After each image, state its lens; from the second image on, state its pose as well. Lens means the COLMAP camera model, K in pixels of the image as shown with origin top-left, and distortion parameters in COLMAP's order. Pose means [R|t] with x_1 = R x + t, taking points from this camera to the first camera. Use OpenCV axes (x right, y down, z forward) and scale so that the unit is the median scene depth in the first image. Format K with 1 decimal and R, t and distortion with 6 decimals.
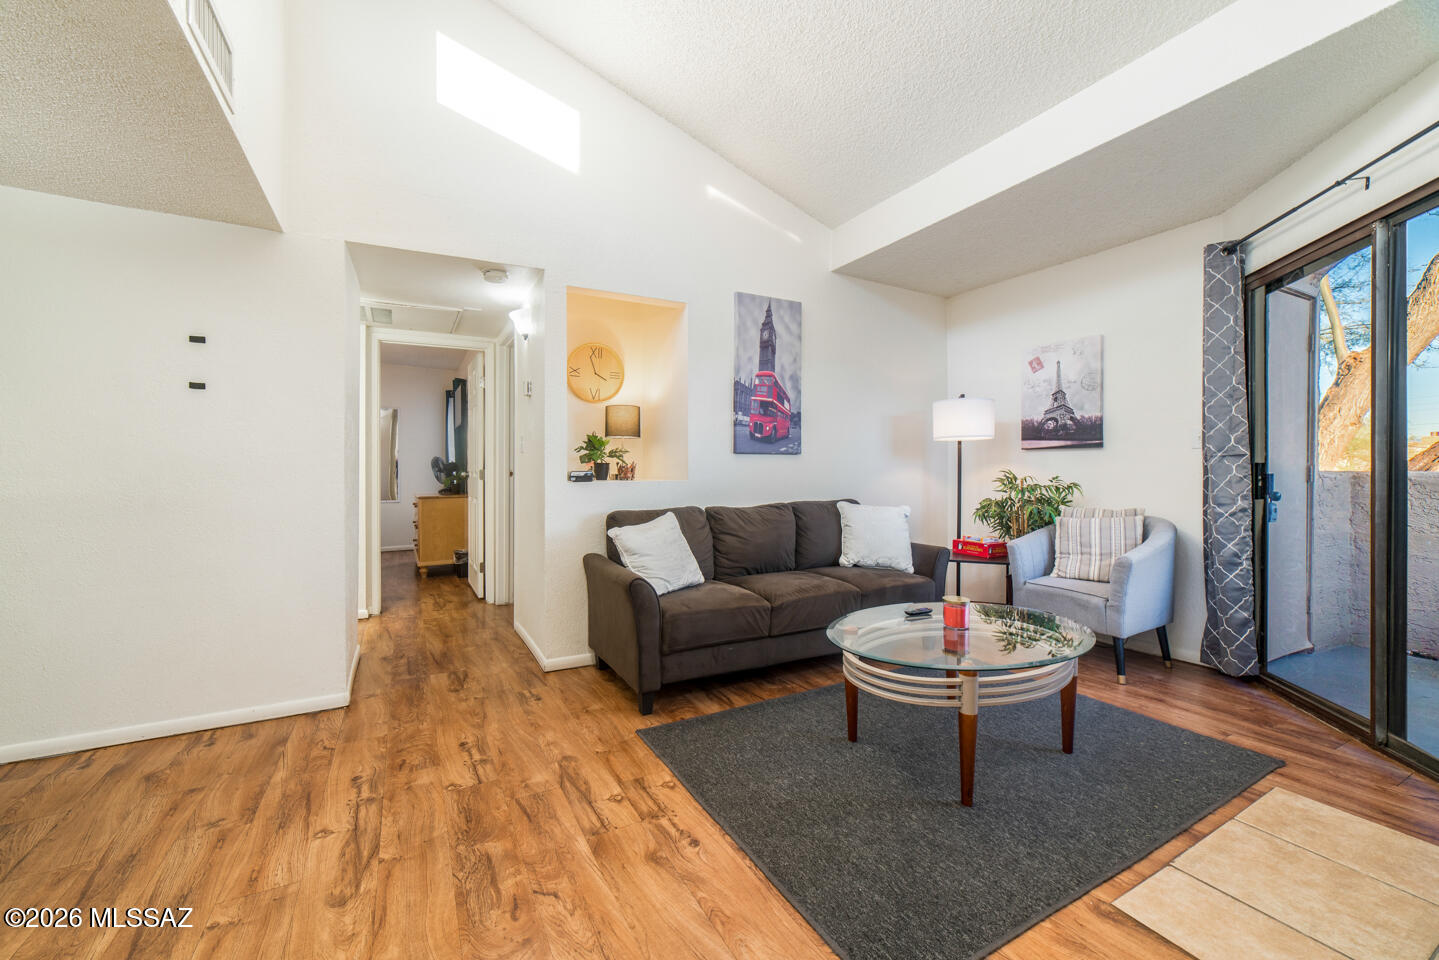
lens RADIAL K [[579.0, 0, 696.2], [0, 579.0, 470.4], [0, 0, 1]] dist [-0.021262, 0.008560]
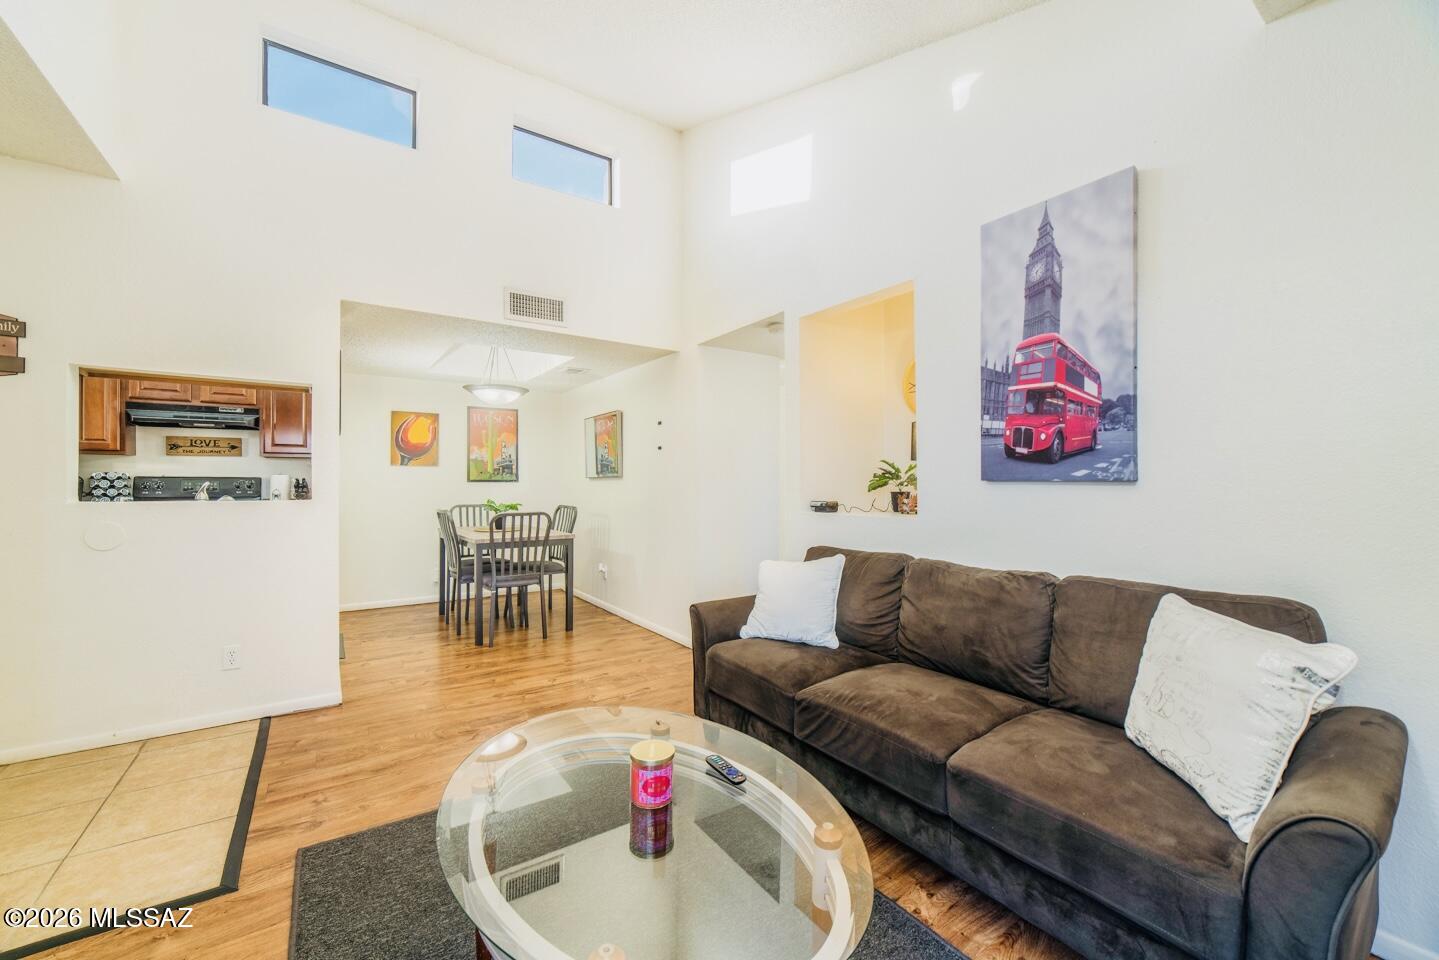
lens RADIAL K [[579.0, 0, 717.6], [0, 579.0, 483.1], [0, 0, 1]] dist [-0.021262, 0.008560]
pose [[0.104892, 0.006903, -0.994460, 0.695112], [-0.004259, 0.999970, 0.006492, -0.032174], [0.994474, 0.003554, 0.104918, 0.677812]]
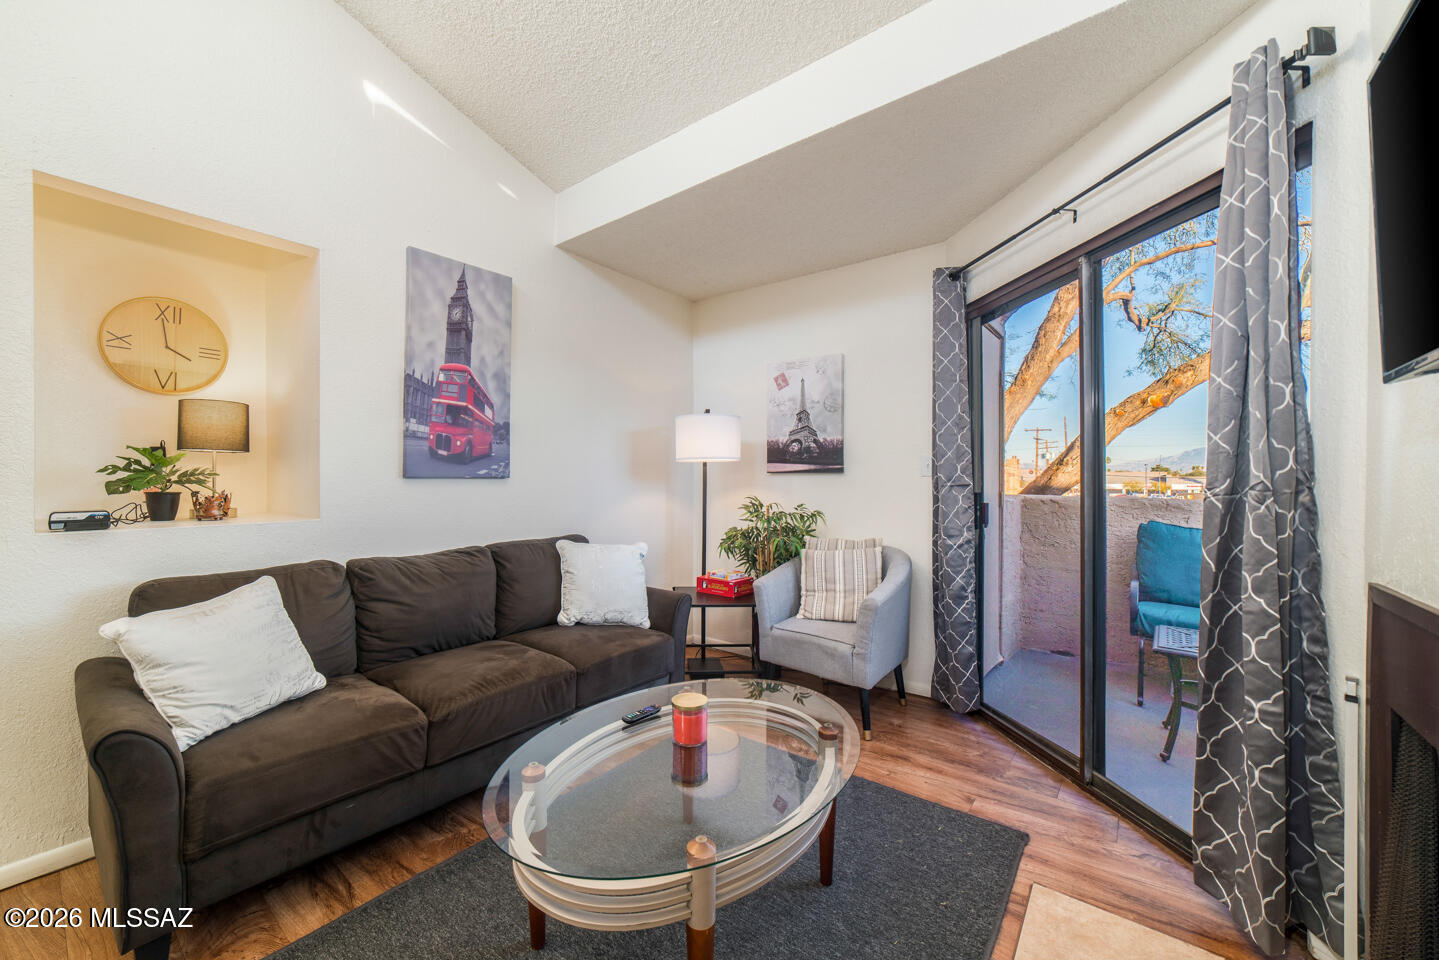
lens RADIAL K [[579.0, 0, 706.8], [0, 579.0, 473.5], [0, 0, 1]] dist [-0.021262, 0.008560]
pose [[0.914092, 0.006816, 0.405450, 0.124129], [-0.001332, 0.999904, -0.013805, -0.027199], [-0.405505, 0.012079, 0.914013, 0.233755]]
